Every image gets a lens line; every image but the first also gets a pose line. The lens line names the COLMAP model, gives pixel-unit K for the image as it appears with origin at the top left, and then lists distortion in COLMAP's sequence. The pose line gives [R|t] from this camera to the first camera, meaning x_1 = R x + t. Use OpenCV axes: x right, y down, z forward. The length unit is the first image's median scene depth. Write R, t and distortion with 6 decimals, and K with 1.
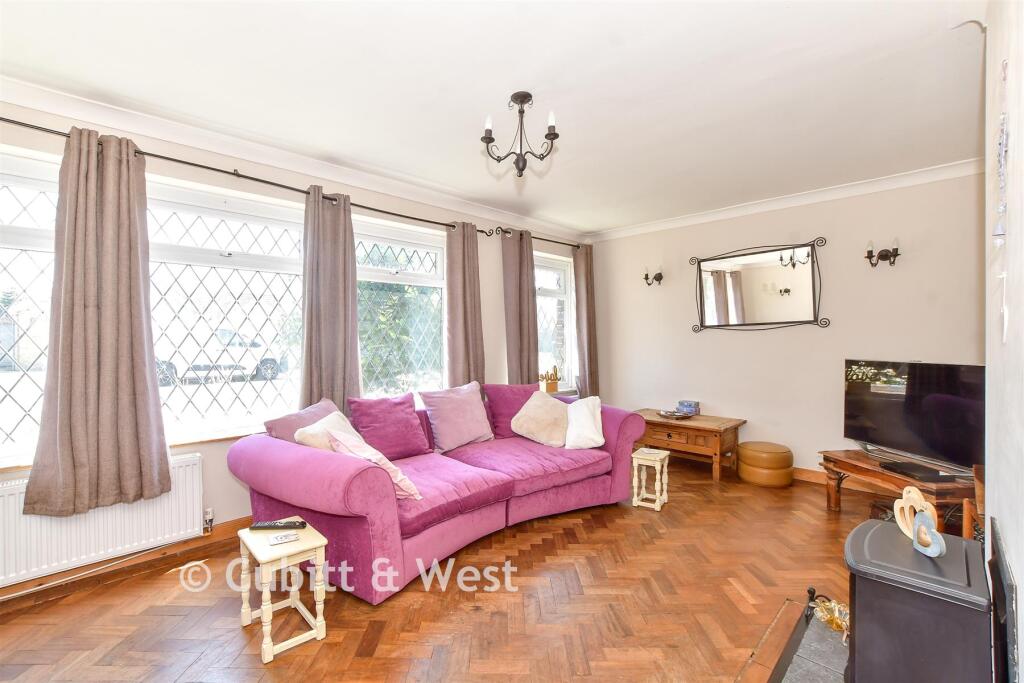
lens RADIAL K [[462.3, 0, 511.6], [0, 462.3, 333.6], [0, 0, 1]] dist [-0.001263, -0.000141]
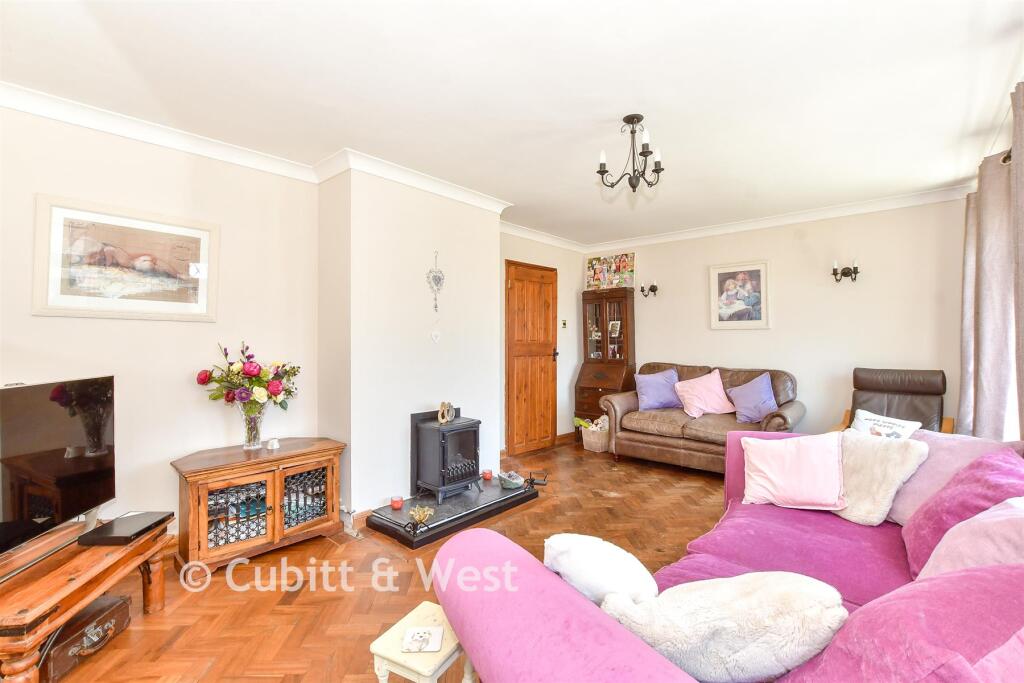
lens RADIAL K [[462.3, 0, 511.6], [0, 462.3, 333.6], [0, 0, 1]] dist [-0.001263, -0.000141]
pose [[-0.998421, 0.000129, -0.056169, 0.245907], [0.001728, 0.999594, -0.028423, 0.009024], [0.056143, -0.028476, -0.998017, 1.387597]]
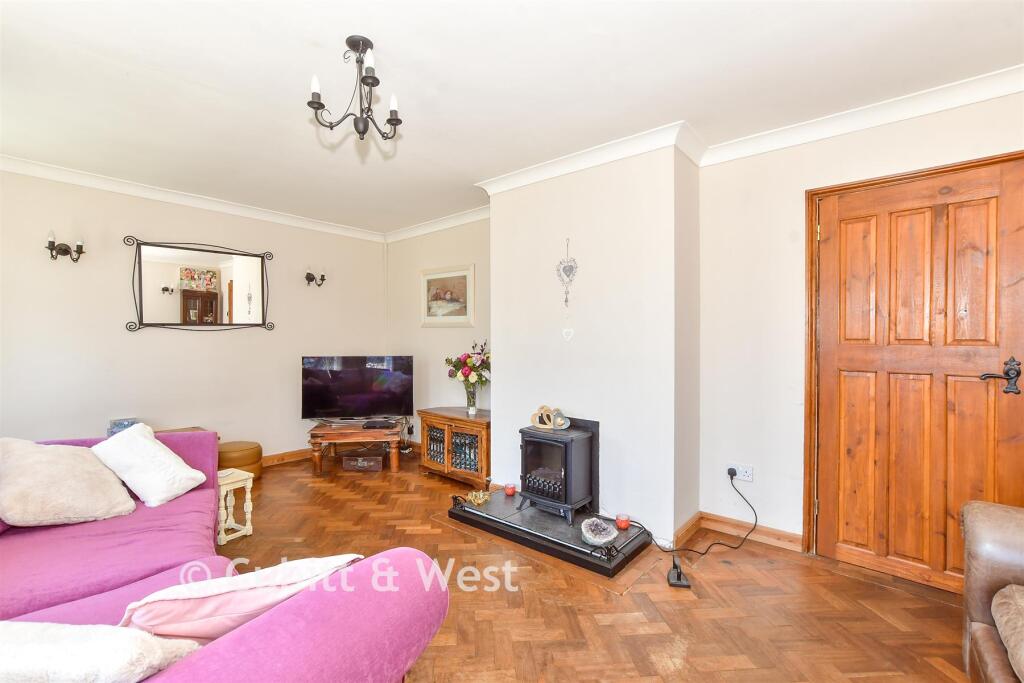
lens RADIAL K [[452.9, 0, 492.1], [0, 452.9, 346.3], [0, 0, 1]] dist [-0.023960, -0.000009]
pose [[-0.051518, -0.012582, 0.998593, -0.530878], [-0.020912, 0.999715, 0.011518, 0.002392], [-0.998453, -0.020289, -0.051767, 0.547055]]
